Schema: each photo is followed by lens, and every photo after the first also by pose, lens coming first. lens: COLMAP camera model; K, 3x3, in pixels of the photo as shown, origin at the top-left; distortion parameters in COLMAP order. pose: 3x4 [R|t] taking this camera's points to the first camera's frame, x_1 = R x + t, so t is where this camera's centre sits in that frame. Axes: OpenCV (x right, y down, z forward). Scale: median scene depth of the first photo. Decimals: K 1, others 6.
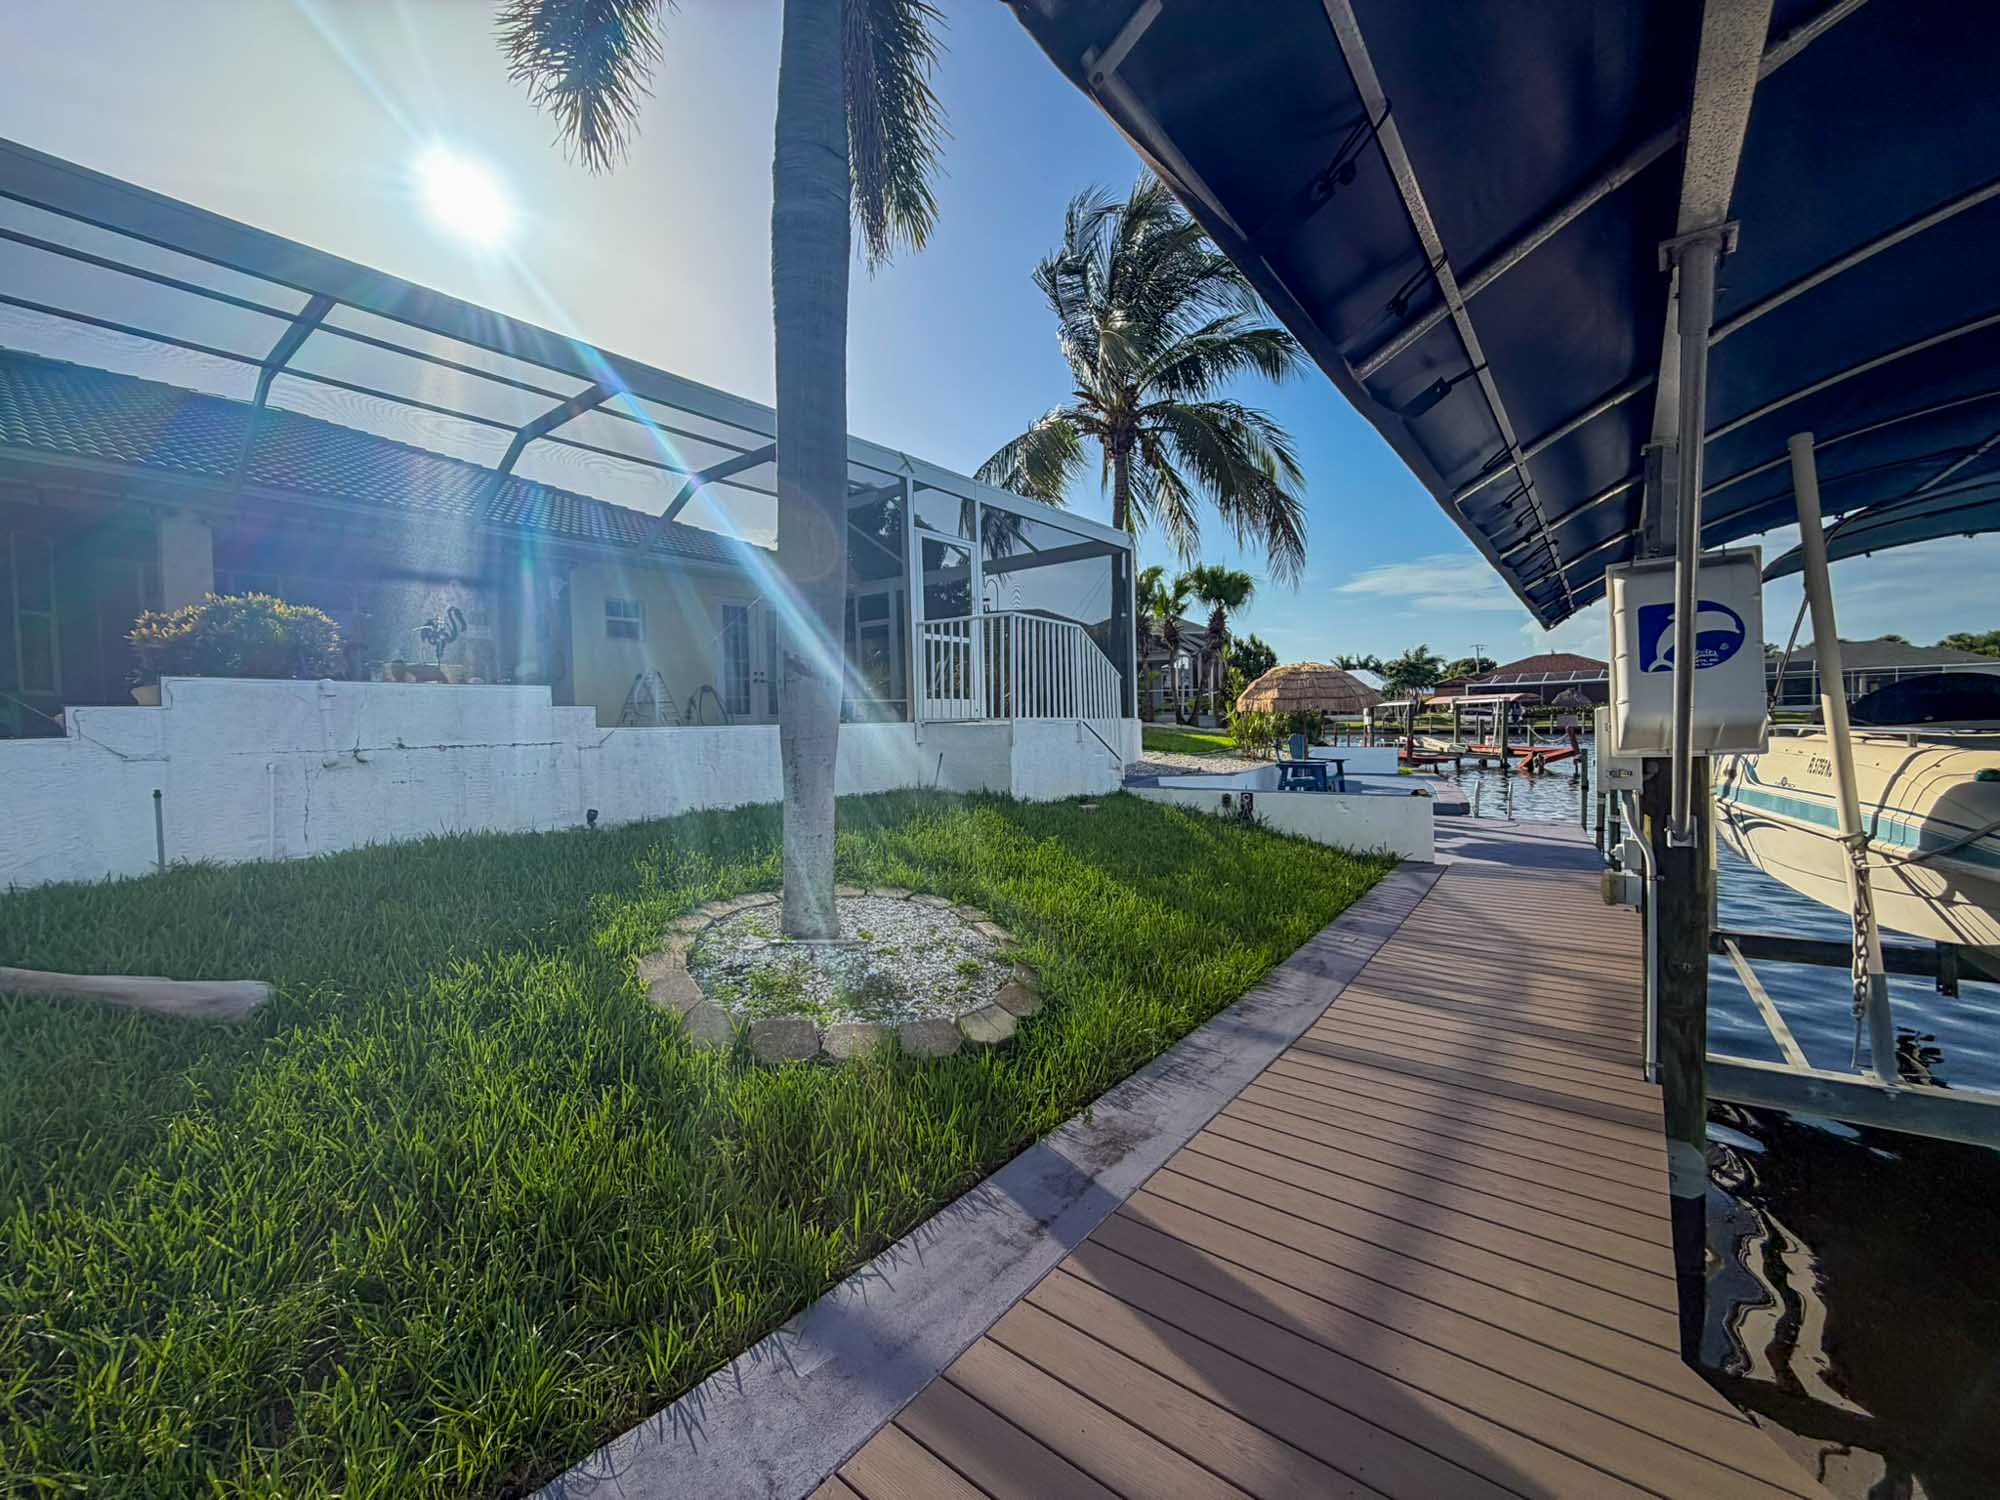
lens RADIAL K [[797.6, 0, 985.1], [0, 797.6, 744.1], [0, 0, 1]] dist [0.001698, -0.000427]
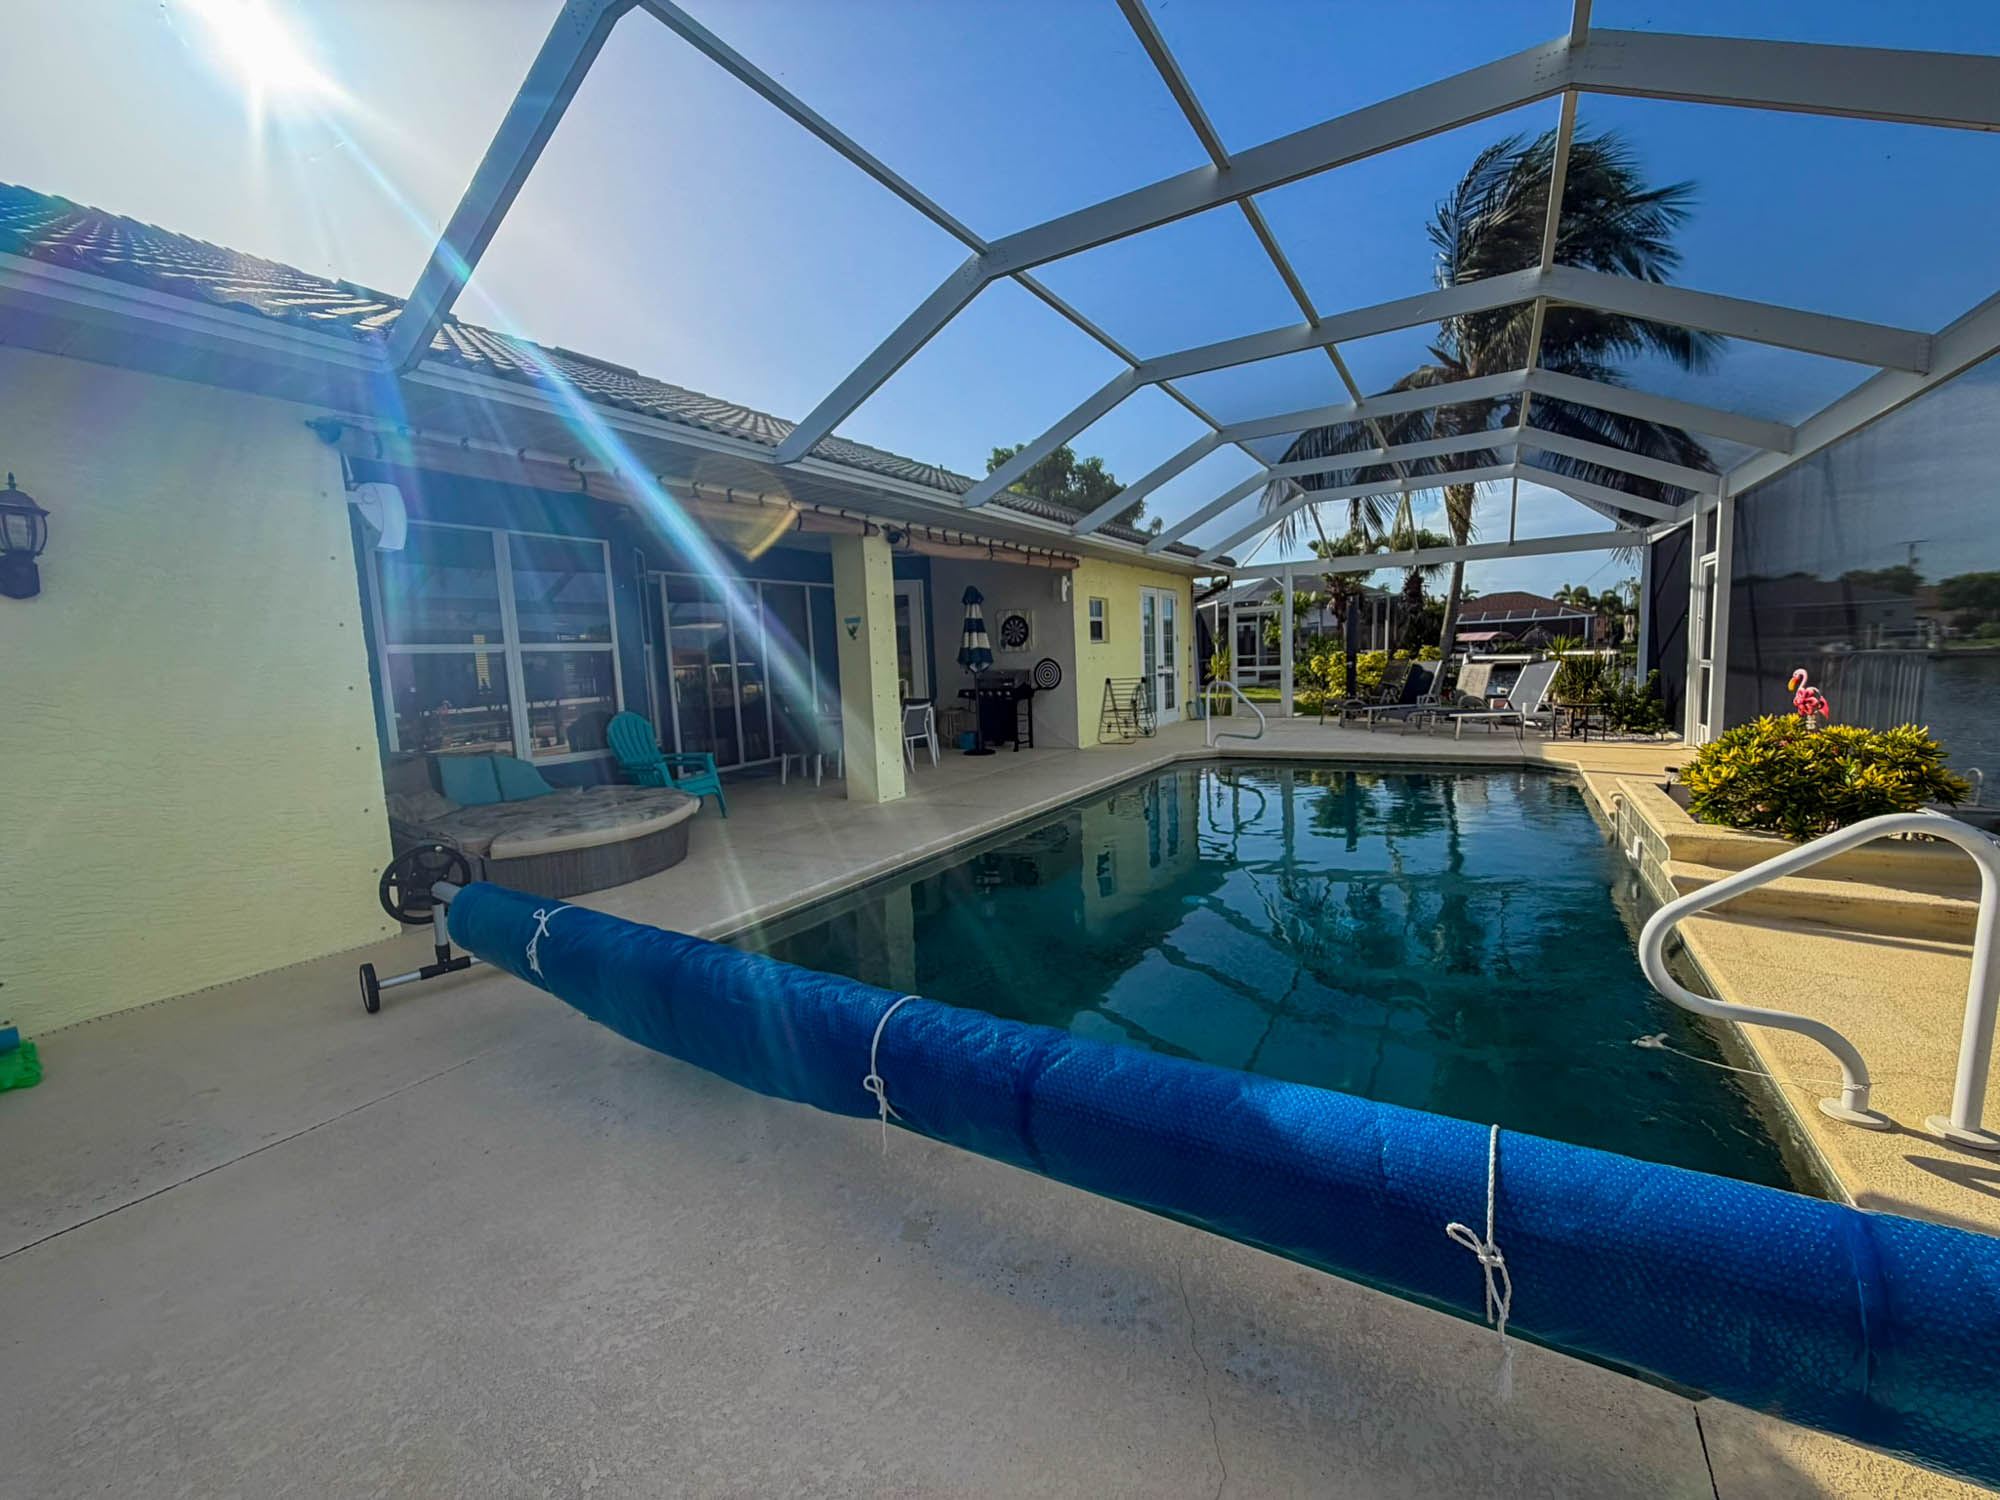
lens RADIAL K [[797.6, 0, 1012.5], [0, 797.6, 741.7], [0, 0, 1]] dist [0.001698, -0.000427]
pose [[0.991164, -0.037247, 0.127302, -0.352005], [0.027788, 0.996775, 0.075284, -0.047013], [-0.129695, -0.071081, 0.989003, 0.052657]]
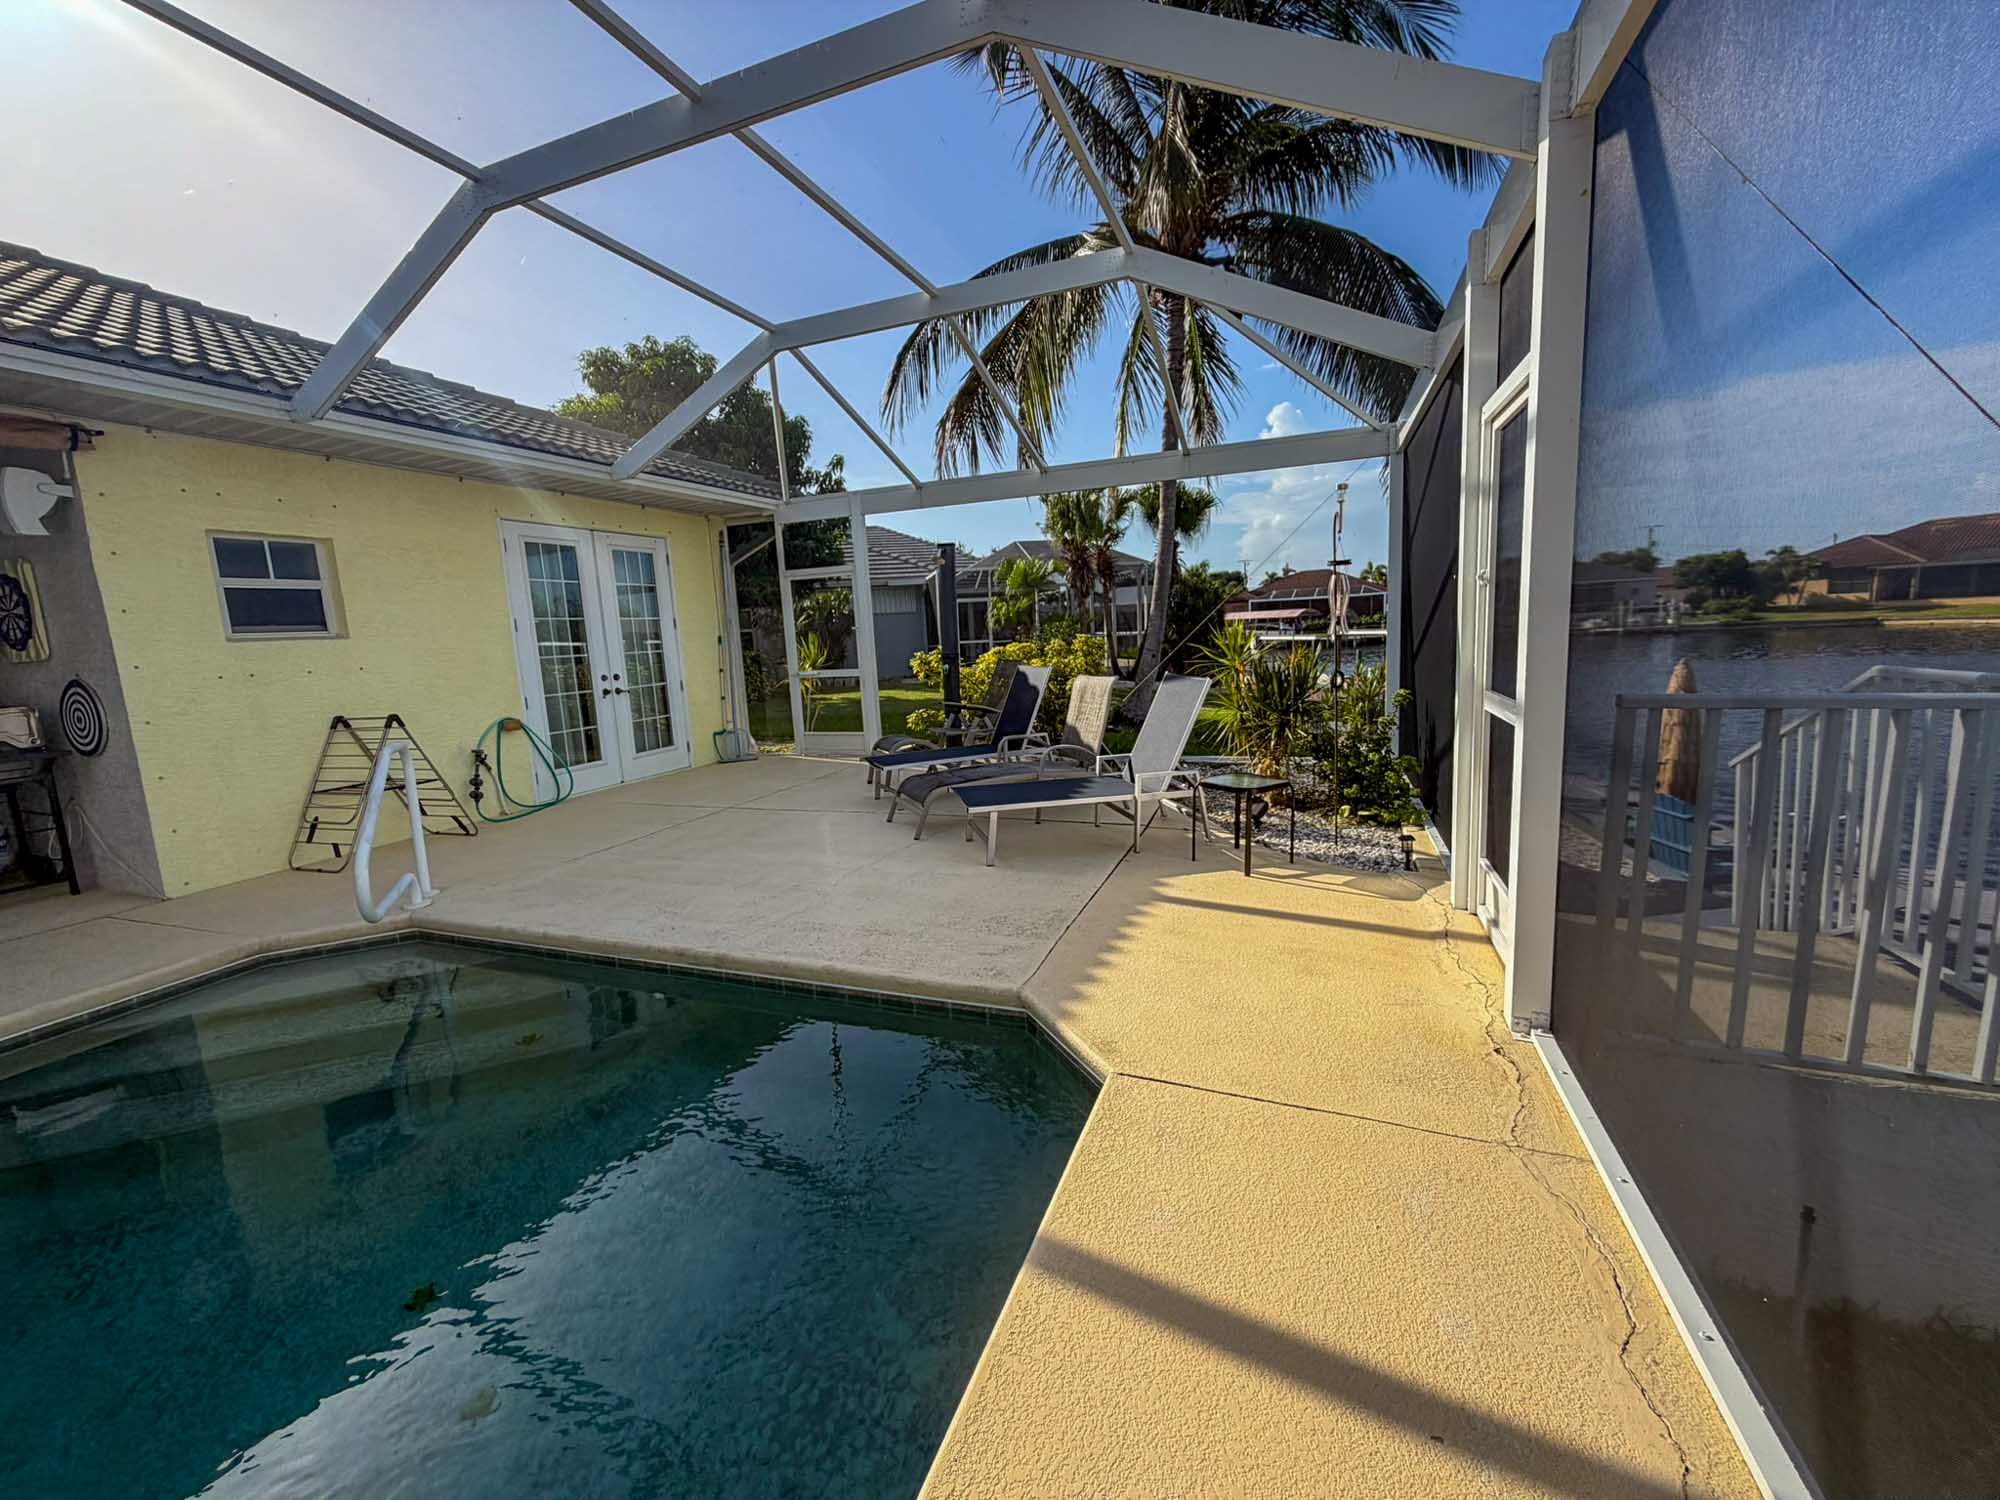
lens RADIAL K [[797.6, 0, 1007.2], [0, 797.6, 739.1], [0, 0, 1]] dist [0.001698, -0.000427]
pose [[0.953091, -0.069131, 0.294685, -0.118692], [0.039291, 0.993588, 0.106010, -0.057317], [-0.300124, -0.089459, 0.949696, 0.262981]]
